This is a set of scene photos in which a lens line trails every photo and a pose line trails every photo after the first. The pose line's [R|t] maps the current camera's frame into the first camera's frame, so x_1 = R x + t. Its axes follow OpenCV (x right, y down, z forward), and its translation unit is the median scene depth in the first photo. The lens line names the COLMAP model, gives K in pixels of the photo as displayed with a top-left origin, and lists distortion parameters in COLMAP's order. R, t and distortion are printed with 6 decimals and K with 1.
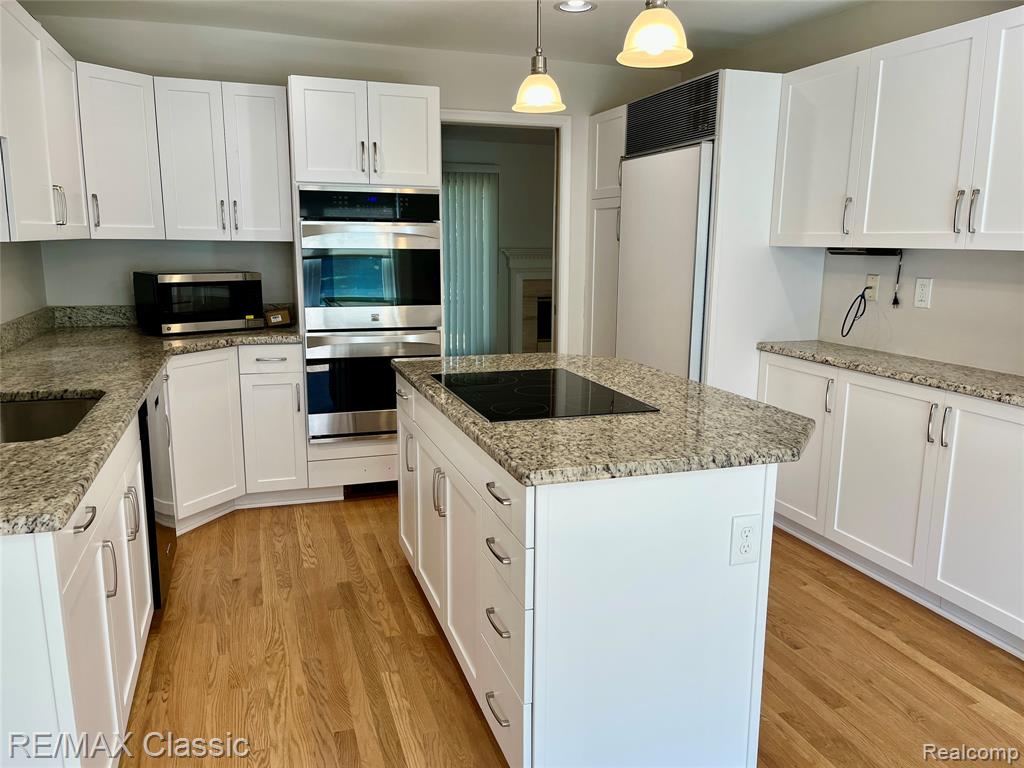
lens RADIAL K [[782.6, 0, 512.9], [0, 782.6, 392.1], [0, 0, 1]] dist [0.056004, -0.082866]
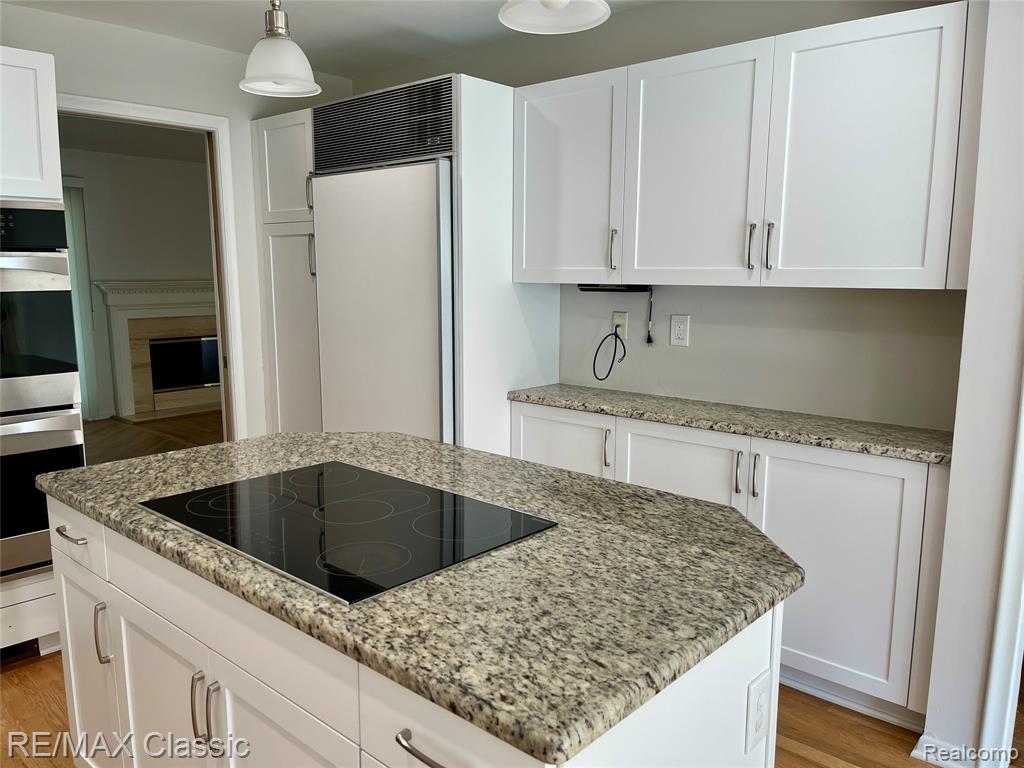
lens RADIAL K [[782.6, 0, 512.9], [0, 782.6, 392.1], [0, 0, 1]] dist [0.056004, -0.082866]
pose [[0.870563, -0.081357, 0.485284, -0.123112], [0.097669, 0.995184, -0.008370, -0.063732], [-0.482266, 0.054684, 0.874317, 0.276207]]
